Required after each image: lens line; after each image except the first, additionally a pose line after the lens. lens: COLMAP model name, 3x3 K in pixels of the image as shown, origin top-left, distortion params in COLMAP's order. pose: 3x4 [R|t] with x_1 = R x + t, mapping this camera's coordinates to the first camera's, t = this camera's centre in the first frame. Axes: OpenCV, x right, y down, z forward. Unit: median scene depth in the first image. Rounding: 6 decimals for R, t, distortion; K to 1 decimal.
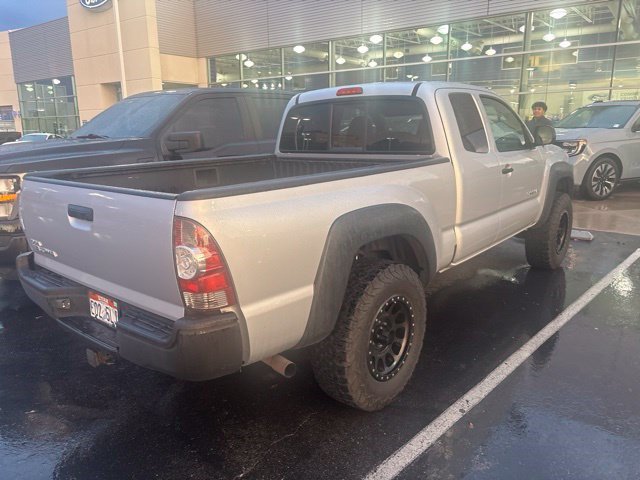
lens RADIAL K [[483.8, 0, 321.2], [0, 483.8, 254.1], [0, 0, 1]] dist [0.001101, 0.003830]
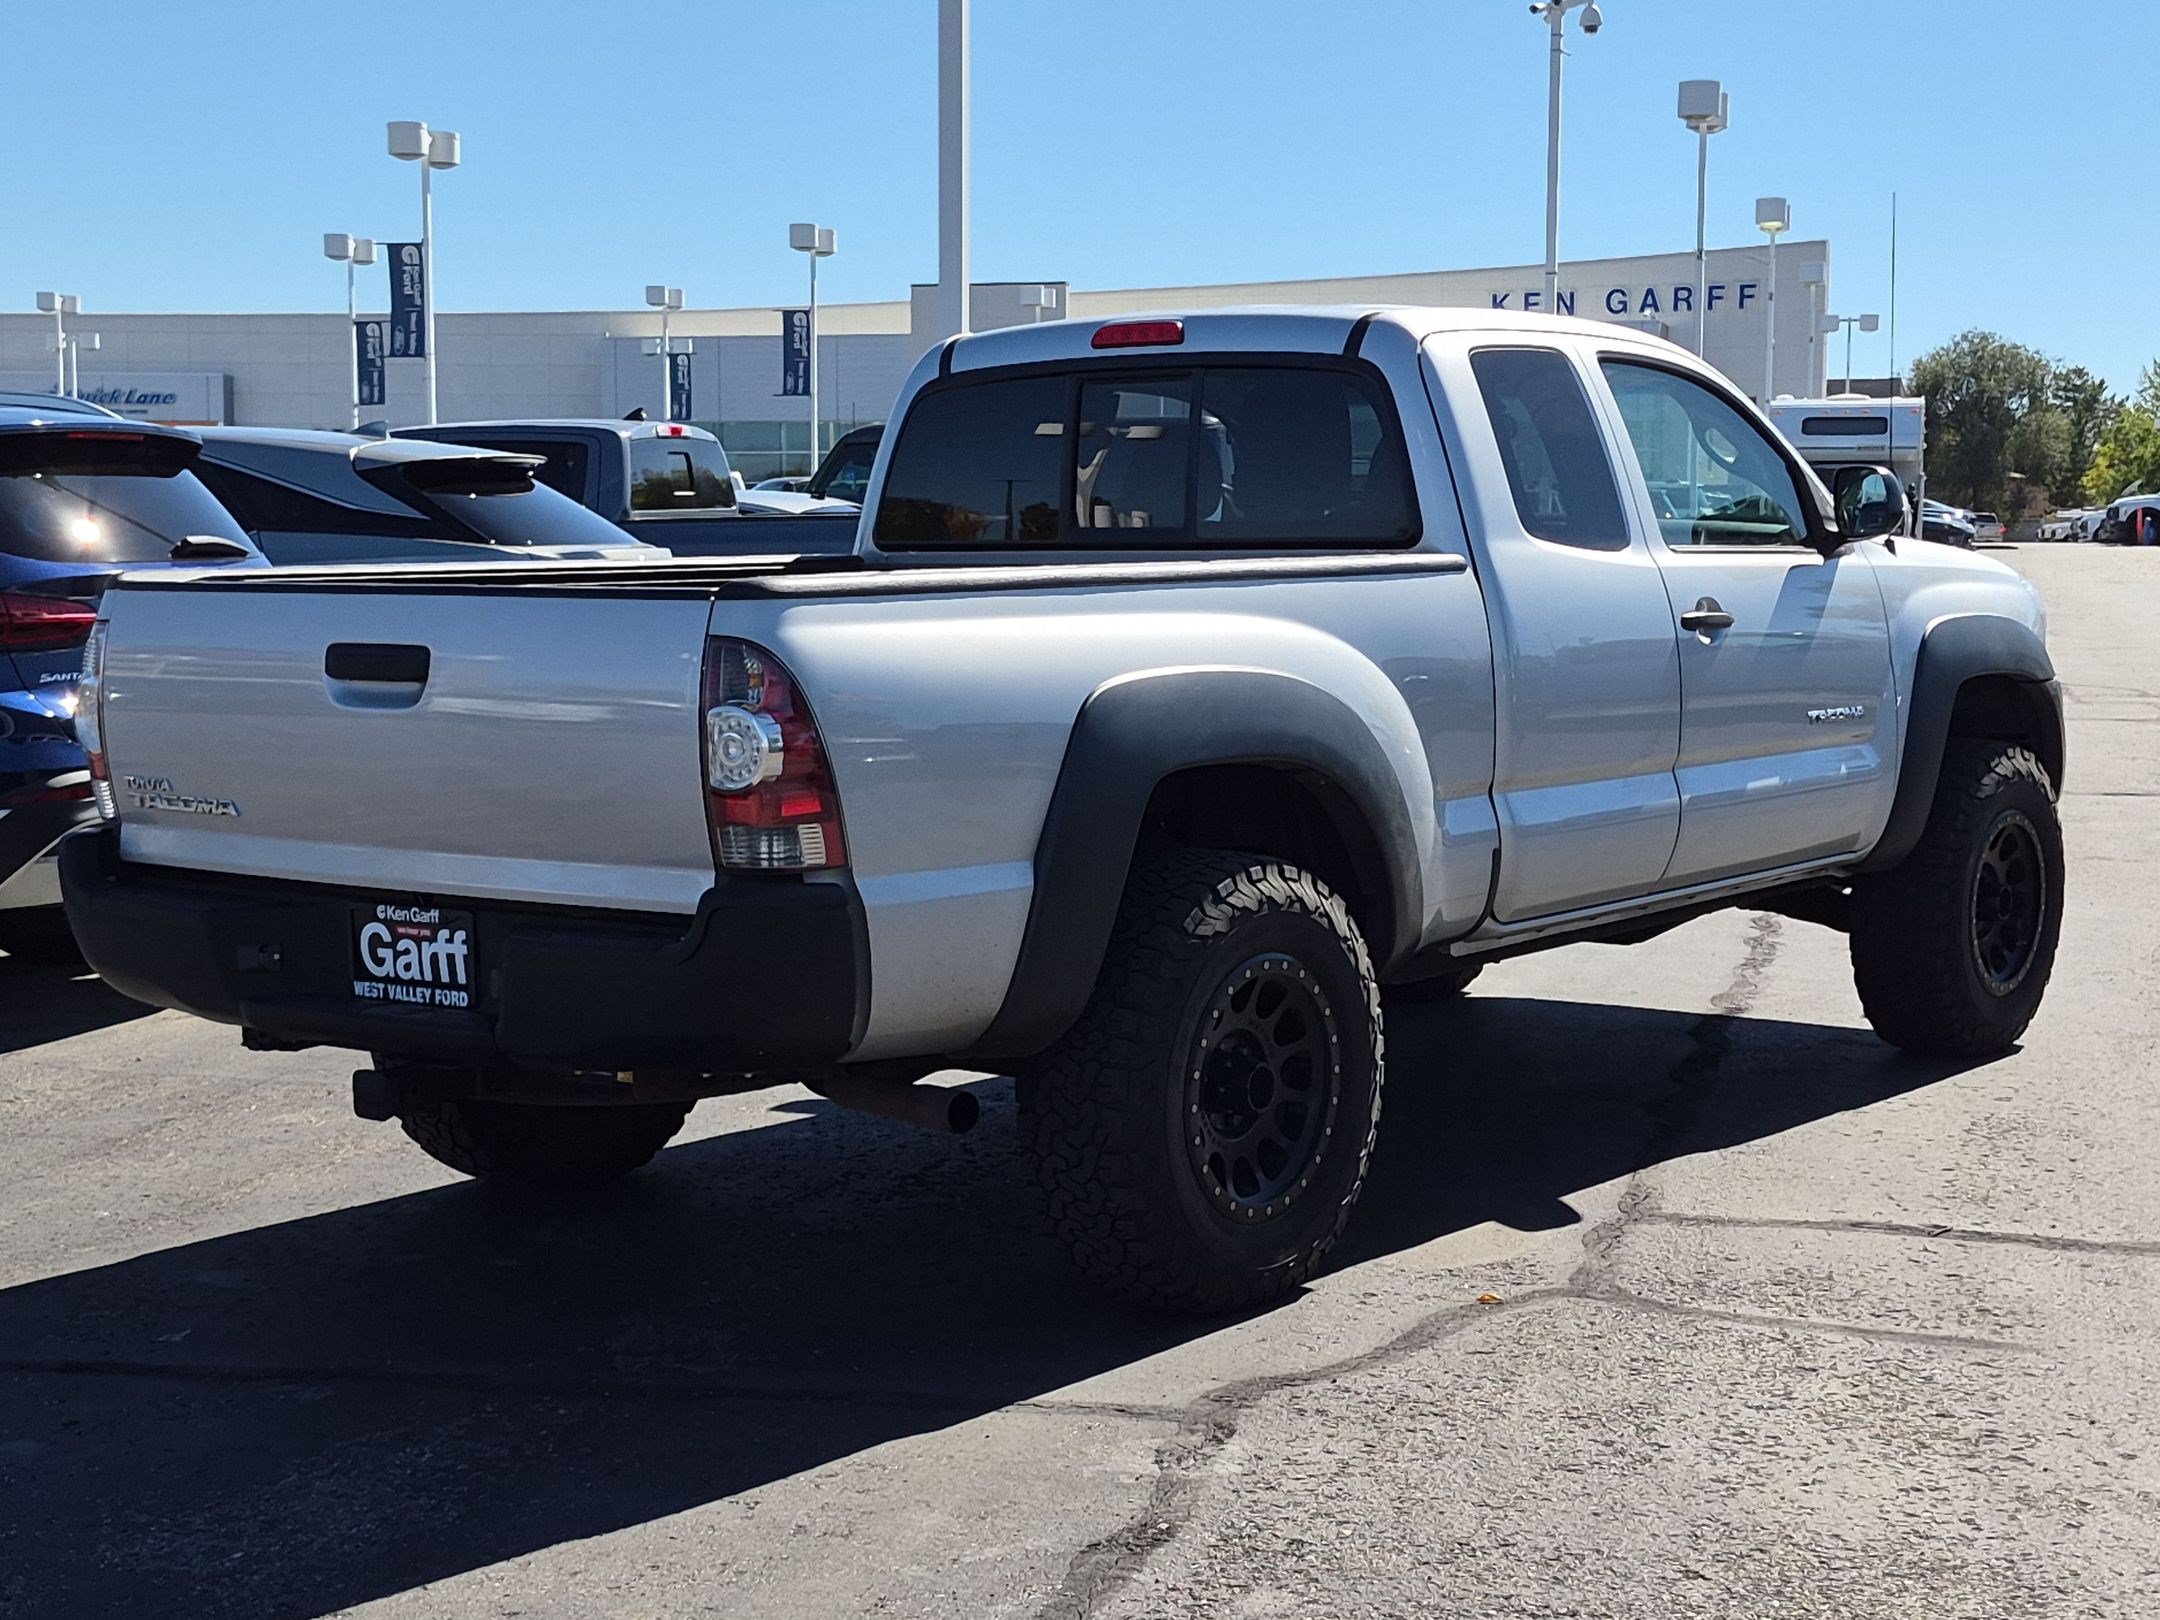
lens RADIAL K [[3367.4, 0, 1080.0], [0, 3367.4, 810.0], [0, 0, 1]] dist [0.140730, 0.071436]
pose [[0.999348, 0.012261, 0.033960, -0.056861], [-0.006435, 0.986002, -0.166610, 0.386664], [-0.035528, 0.166283, 0.985438, -1.303305]]
